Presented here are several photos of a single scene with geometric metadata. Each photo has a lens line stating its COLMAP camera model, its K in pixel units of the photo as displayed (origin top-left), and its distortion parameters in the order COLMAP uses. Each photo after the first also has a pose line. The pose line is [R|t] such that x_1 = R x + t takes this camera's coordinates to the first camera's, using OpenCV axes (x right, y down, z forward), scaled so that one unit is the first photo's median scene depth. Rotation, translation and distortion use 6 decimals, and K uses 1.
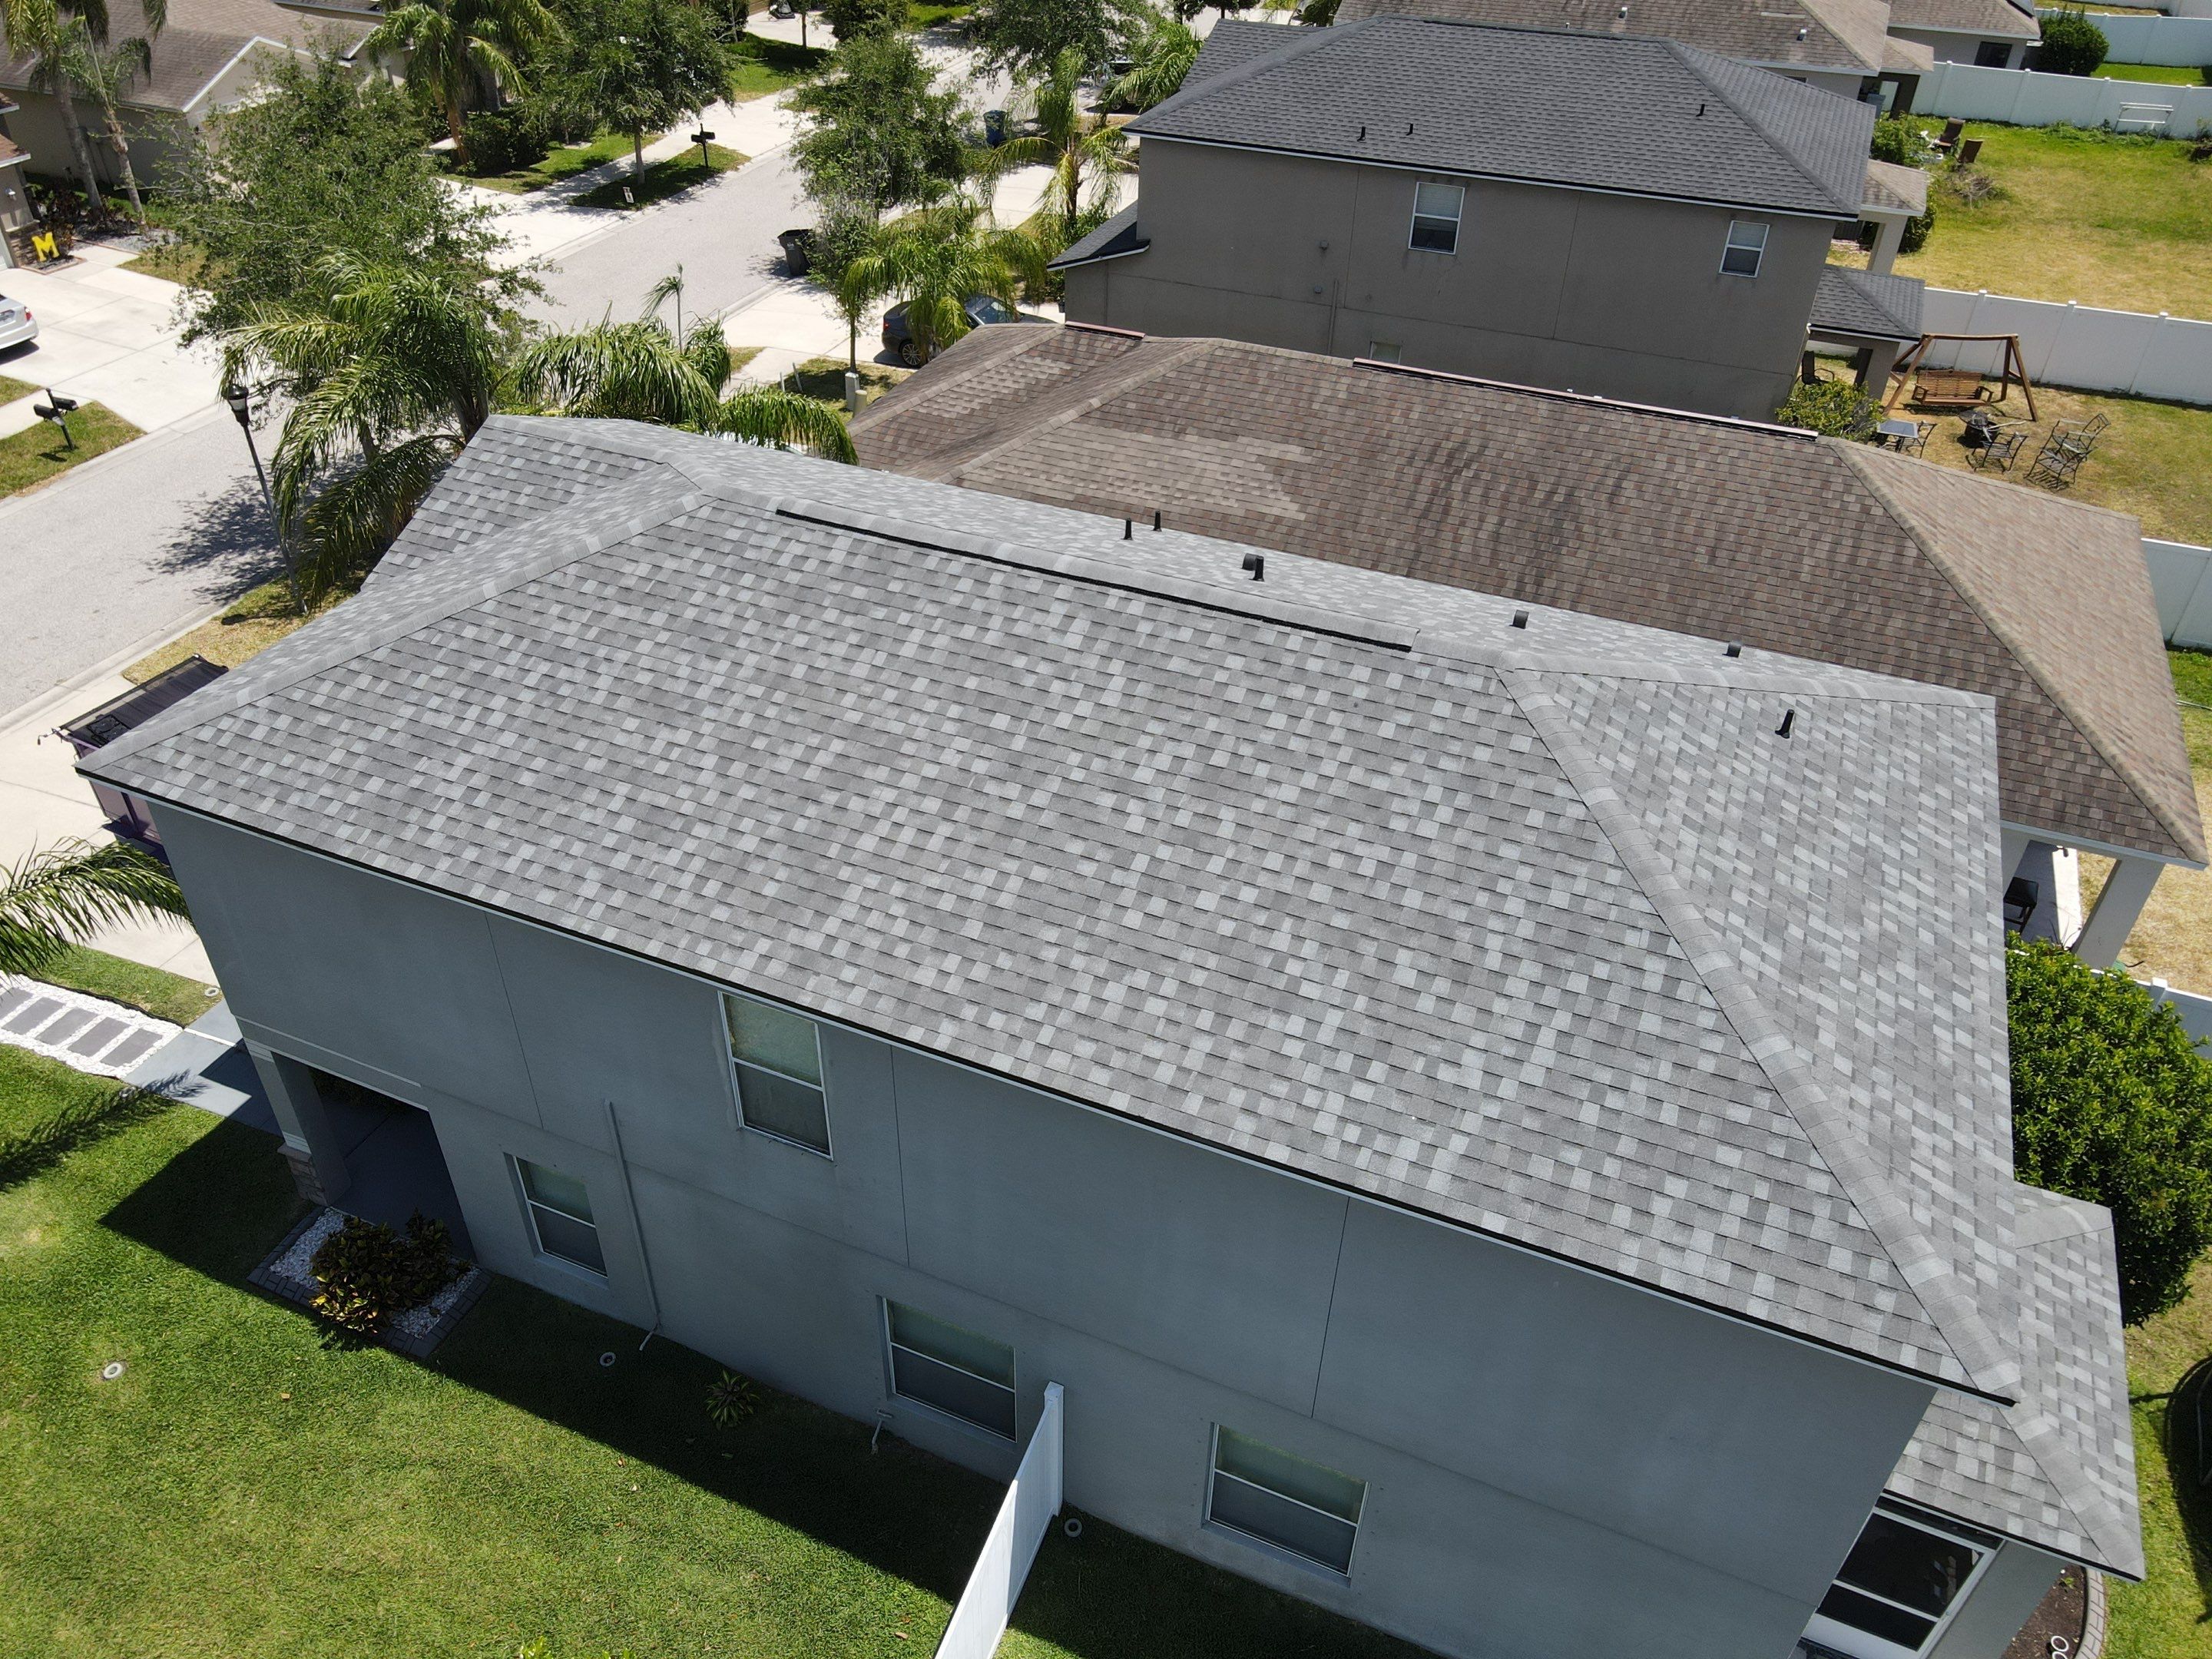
lens RADIAL K [[1623.3, 0, 1071.6], [0, 1623.3, 822.3], [0, 0, 1]] dist [0.012247, 0.001084]
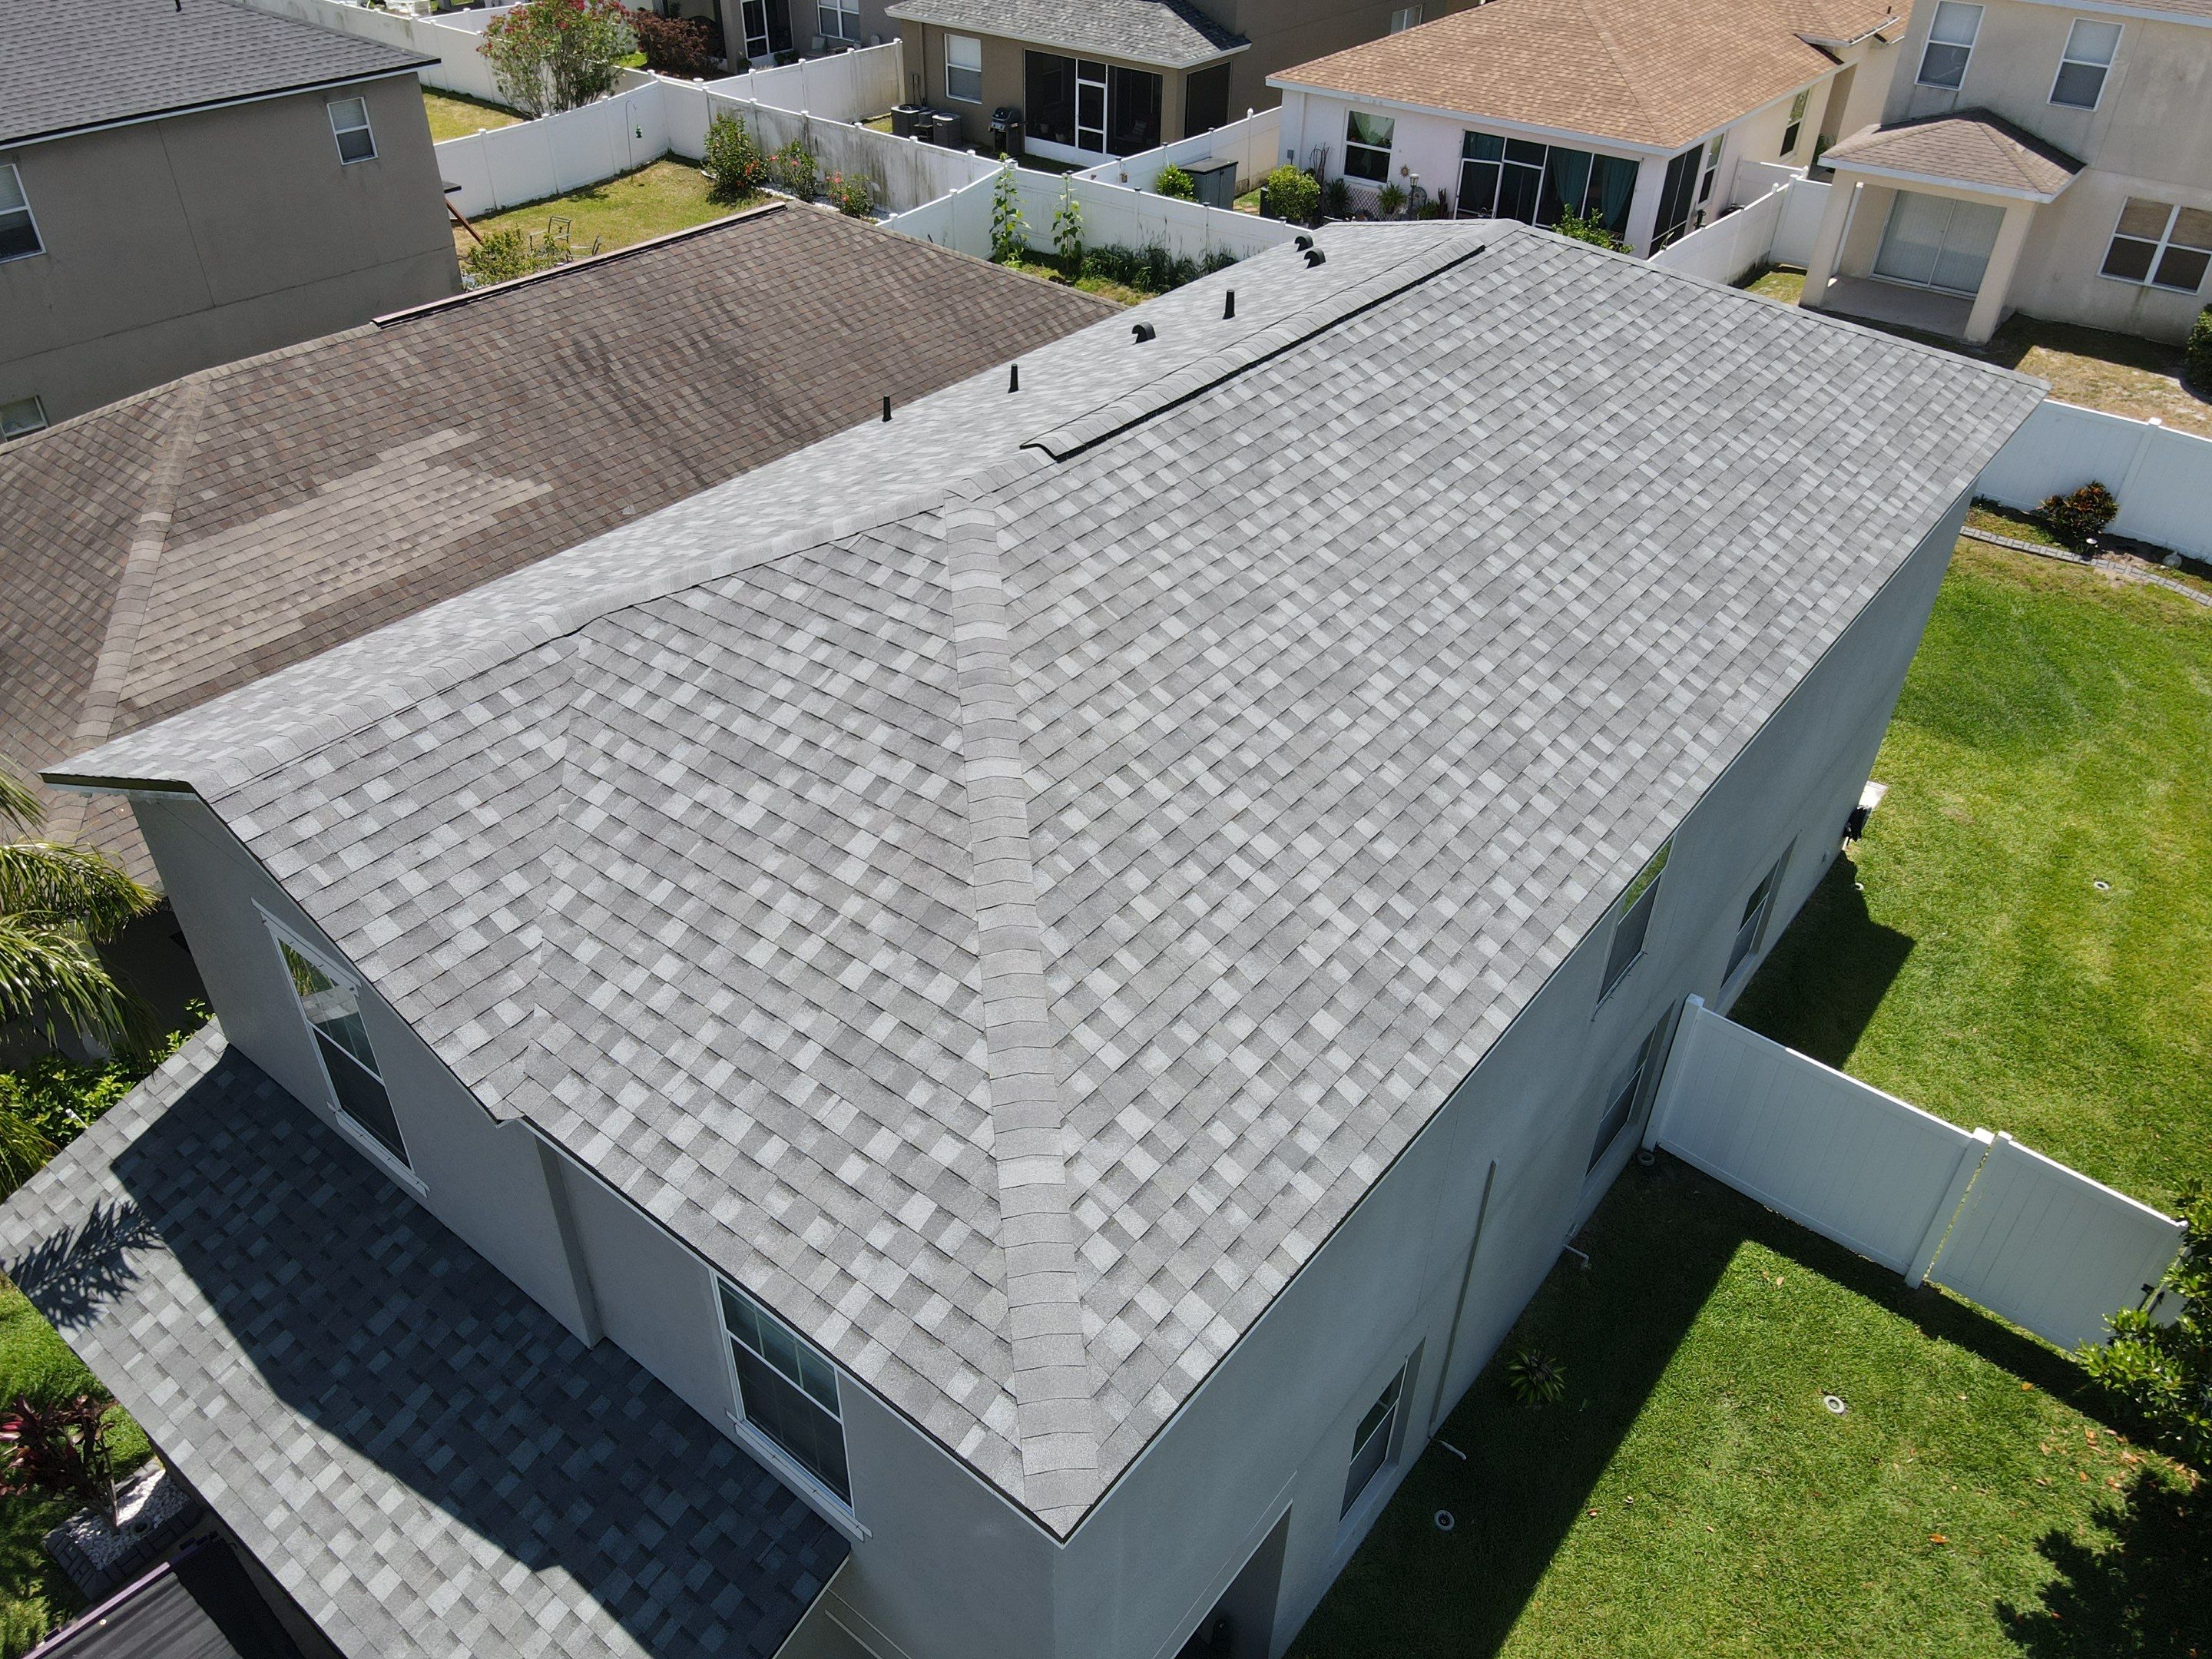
lens RADIAL K [[1623.3, 0, 1081.4], [0, 1623.3, 815.1], [0, 0, 1]] dist [0.012247, 0.001084]
pose [[0.258257, -0.574385, 0.776778, -0.954168], [0.572089, 0.738841, 0.356129, -0.377897], [-0.778471, 0.352414, 0.519411, 0.796917]]
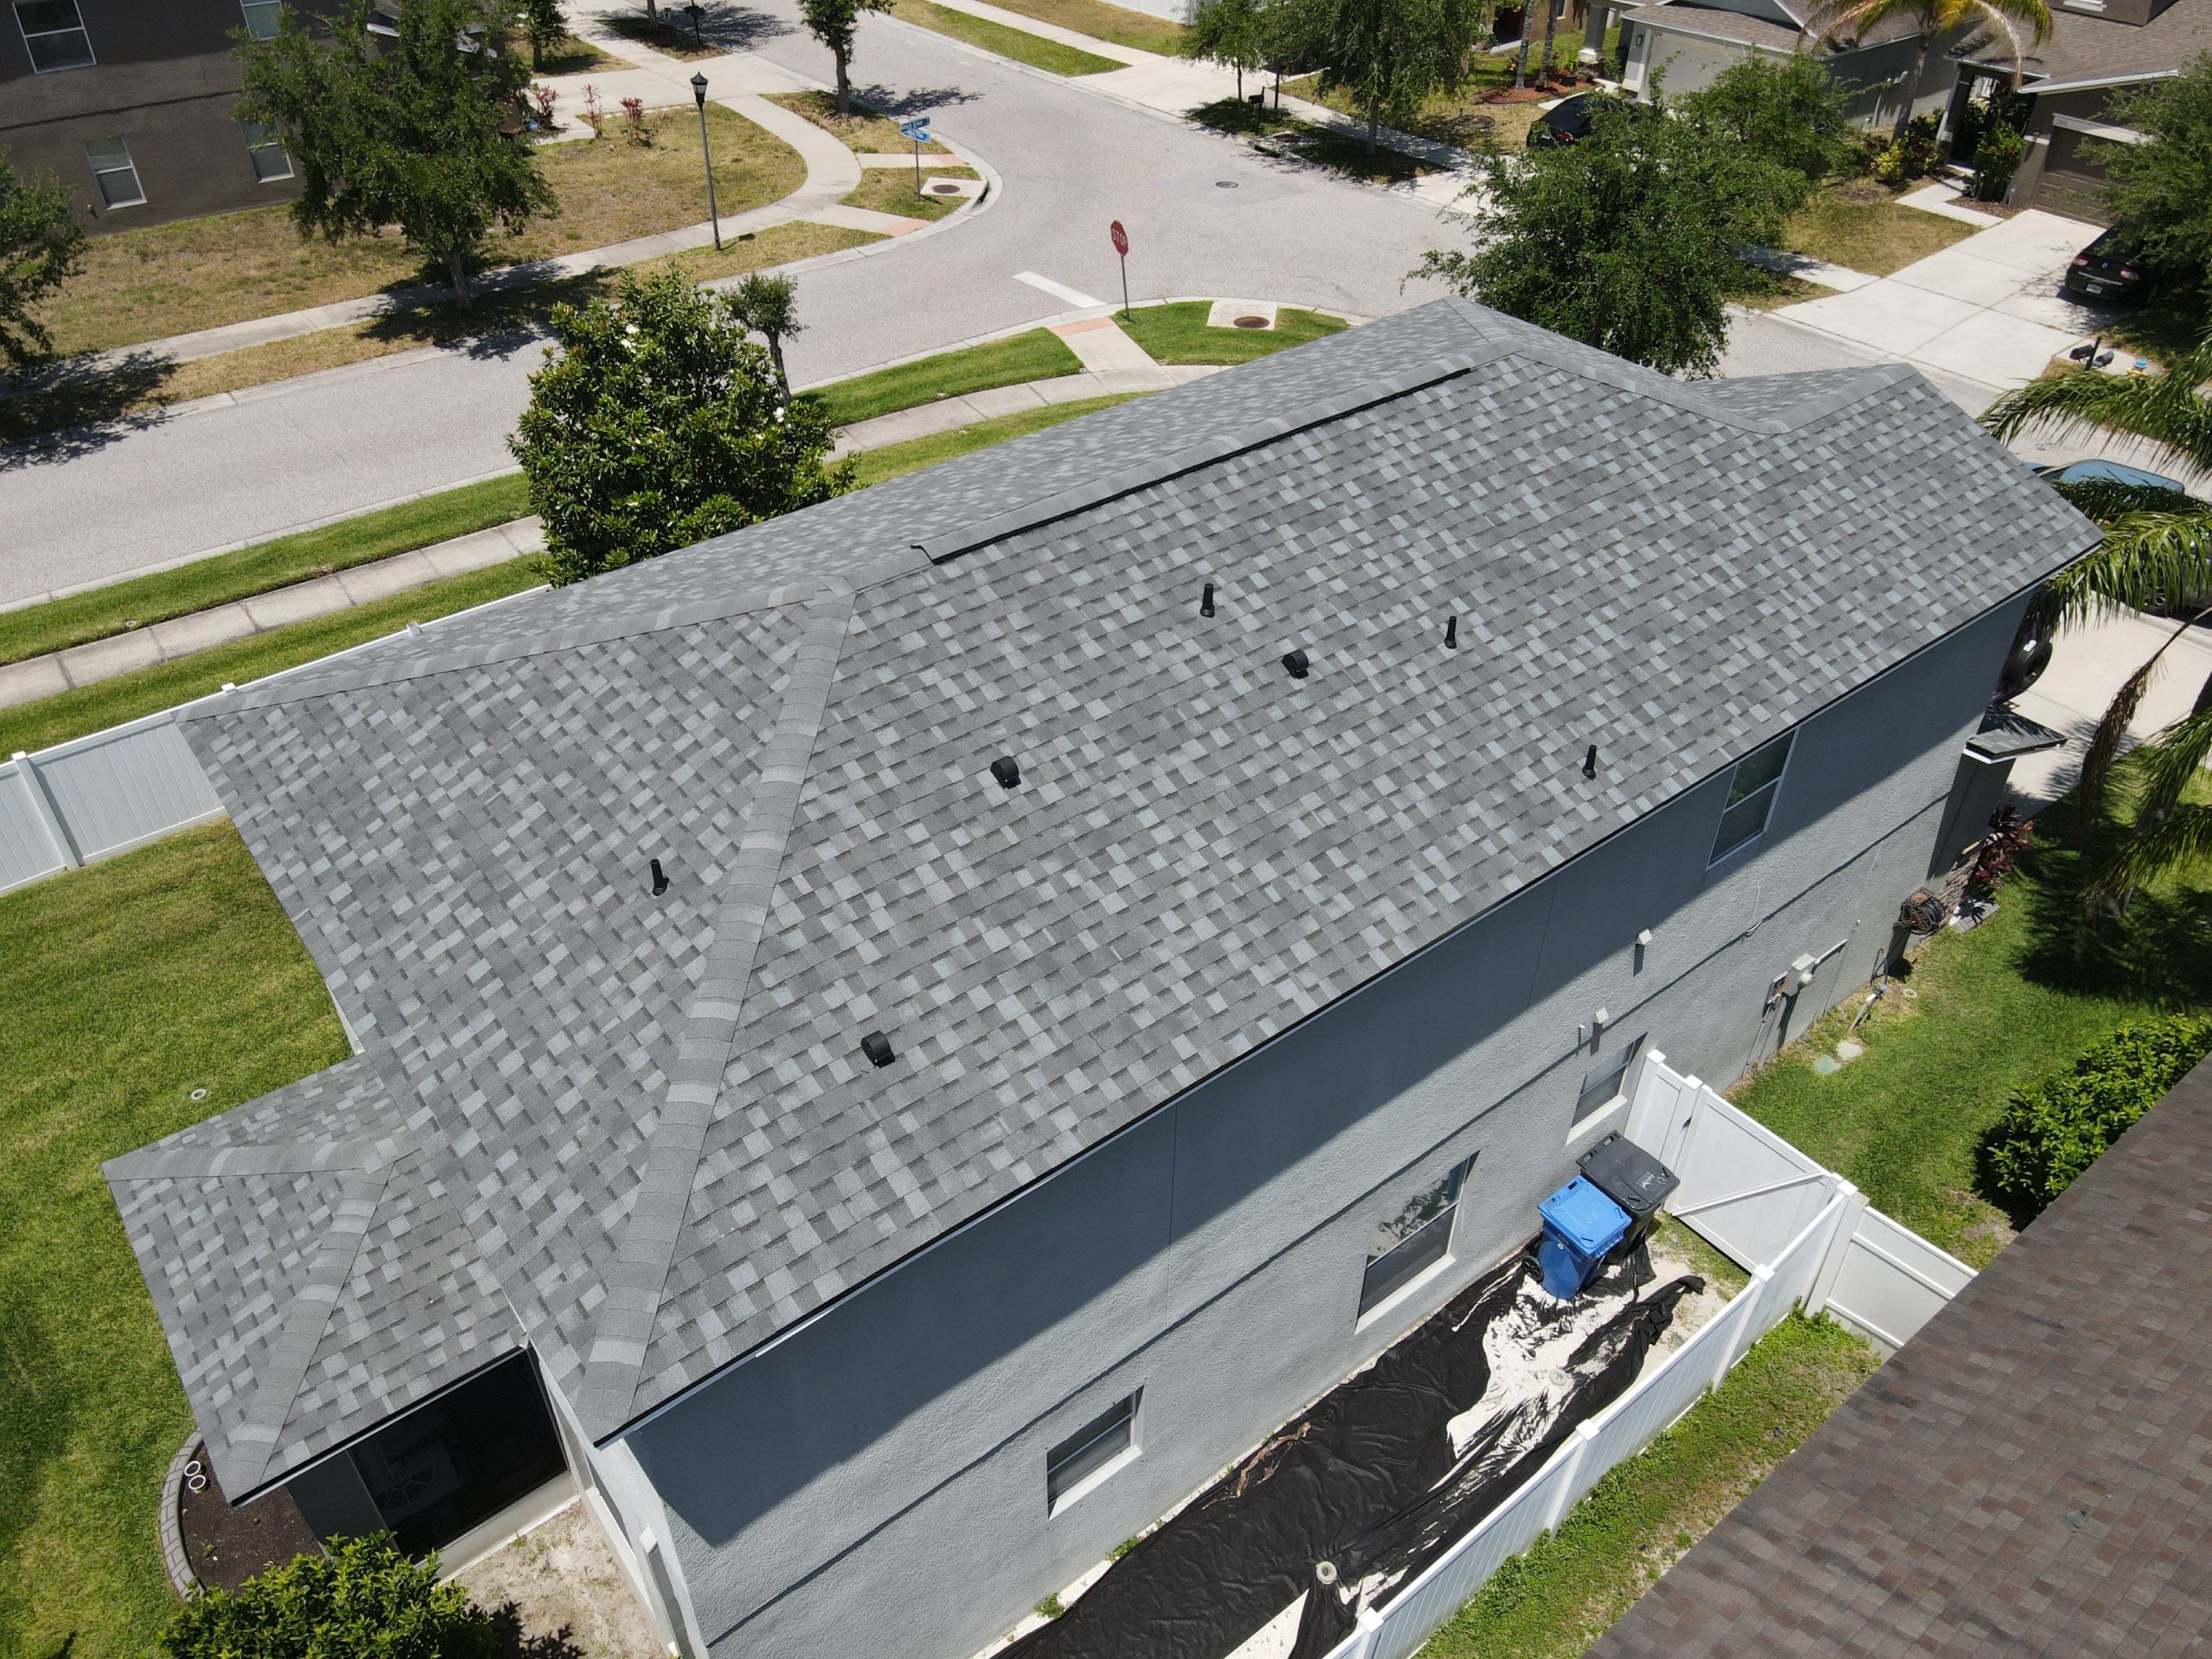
lens RADIAL K [[1623.3, 0, 1074.2], [0, 1623.3, 812.4], [0, 0, 1]] dist [0.012247, 0.001084]
pose [[-0.488706, 0.529765, -0.693192, 0.927458], [-0.522044, 0.459035, 0.718858, -0.789334], [0.699025, 0.713187, 0.052228, 1.156564]]
